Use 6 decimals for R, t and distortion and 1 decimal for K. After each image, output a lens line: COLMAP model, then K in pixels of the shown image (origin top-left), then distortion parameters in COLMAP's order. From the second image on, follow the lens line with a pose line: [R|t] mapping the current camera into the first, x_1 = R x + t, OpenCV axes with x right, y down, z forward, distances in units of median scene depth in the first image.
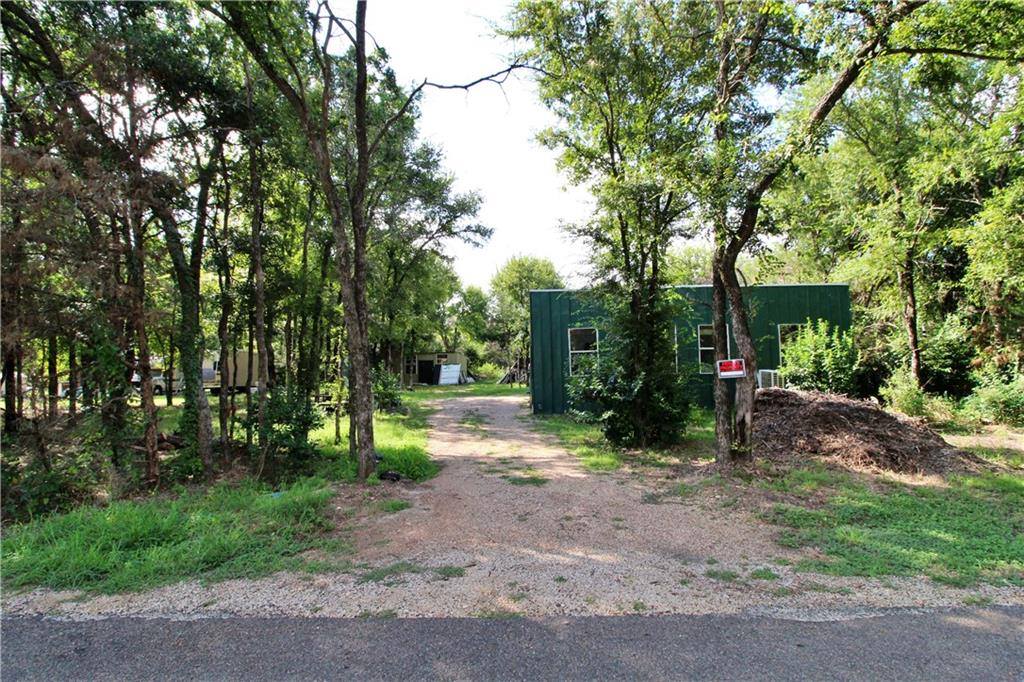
lens RADIAL K [[479.9, 0, 512.0], [0, 479.9, 341.0], [0, 0, 1]] dist [0.000971, -0.012161]
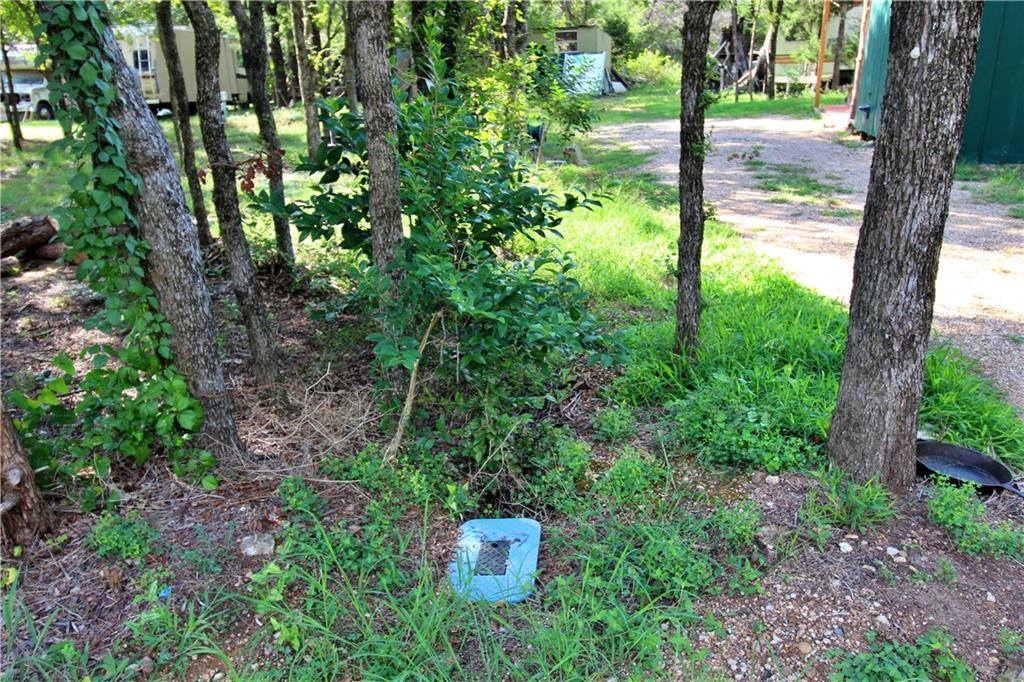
lens RADIAL K [[847.0, 0, 512.2], [0, 847.0, 363.4], [0, 0, 1]] dist [0.006039, 0.003019]
pose [[0.987789, 0.040291, -0.150498, -0.305592], [0.020282, 0.924506, 0.380627, 0.058028], [0.154472, -0.379031, 0.912400, 0.463803]]
